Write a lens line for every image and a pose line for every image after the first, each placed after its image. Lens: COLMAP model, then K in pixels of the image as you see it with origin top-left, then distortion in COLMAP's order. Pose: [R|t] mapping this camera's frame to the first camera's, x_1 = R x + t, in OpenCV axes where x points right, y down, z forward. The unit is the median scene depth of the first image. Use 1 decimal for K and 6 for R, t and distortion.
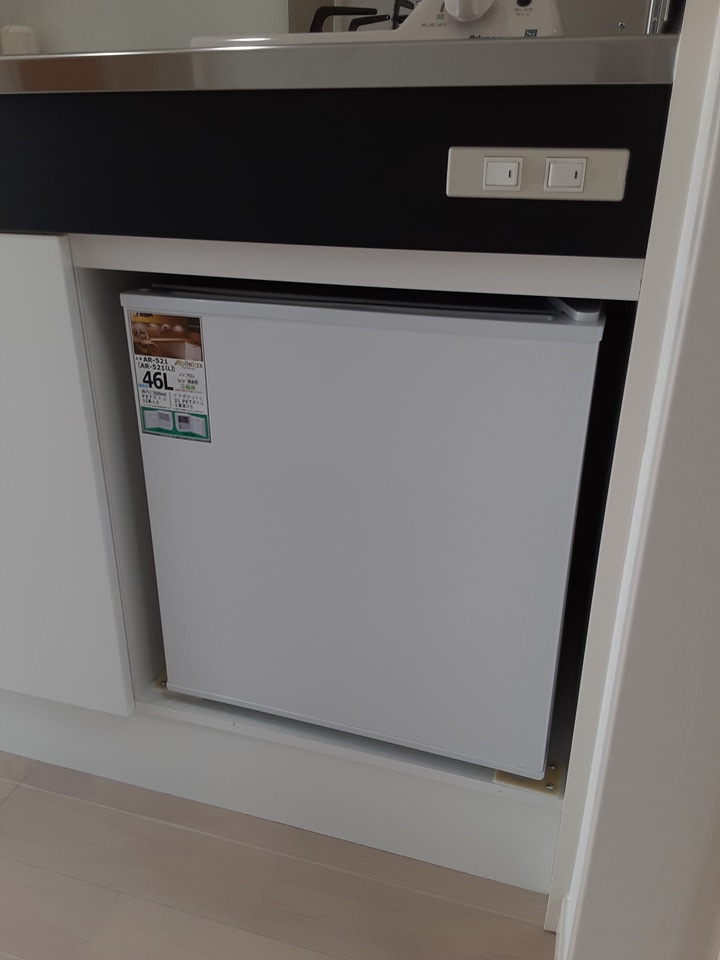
lens RADIAL K [[779.8, 0, 356.6], [0, 779.8, 482.2], [0, 0, 1]] dist [0.090726, -0.057166]
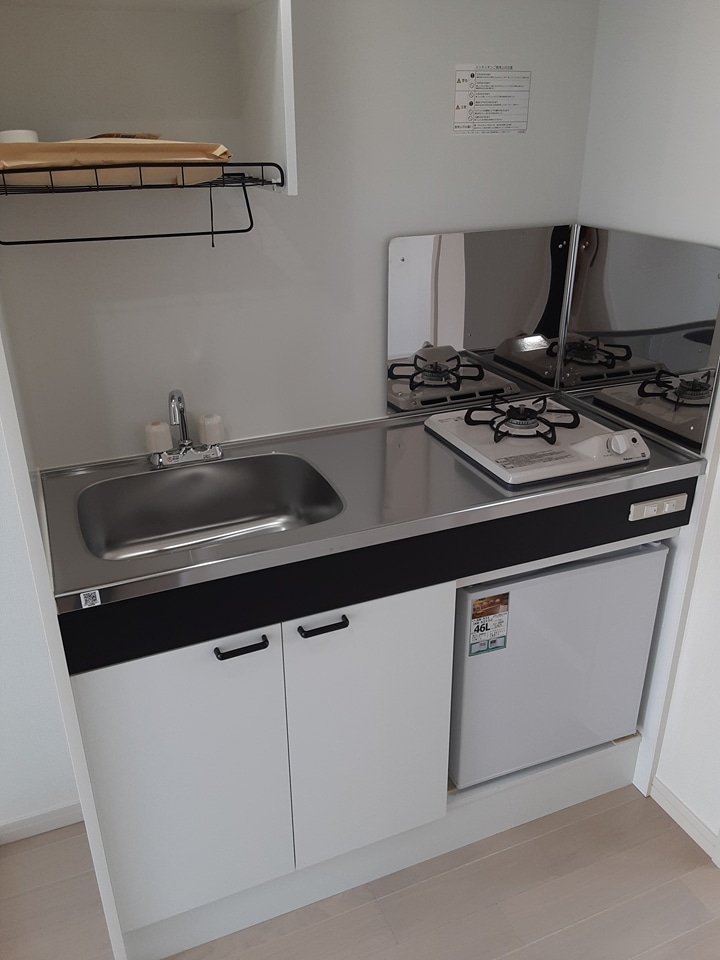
lens RADIAL K [[779.8, 0, 363.9], [0, 779.8, 482.6], [0, 0, 1]] dist [0.090726, -0.057166]
pose [[0.765940, -0.276589, 0.580374, -1.479013], [0.263913, 0.958429, 0.108463, -0.749468], [-0.586247, 0.070092, 0.807094, -0.378944]]
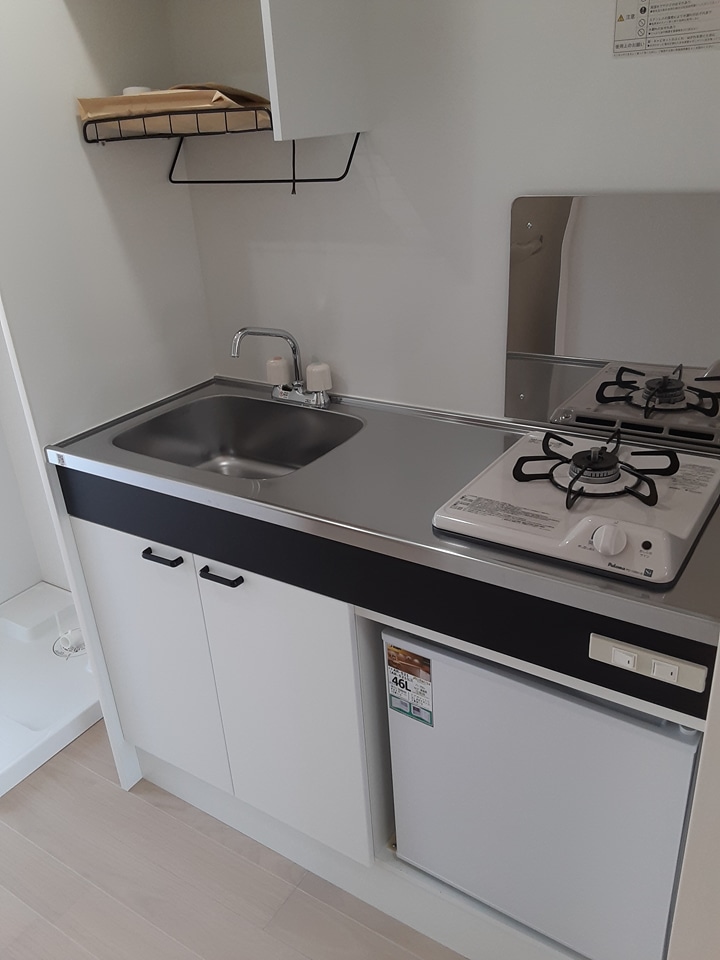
lens RADIAL K [[779.8, 0, 362.7], [0, 779.8, 475.3], [0, 0, 1]] dist [0.090726, -0.057166]
pose [[0.960384, 0.059066, -0.272349, 0.068707], [-0.050015, 0.997945, 0.040063, -0.599254], [0.274155, -0.024855, 0.961364, -0.492153]]
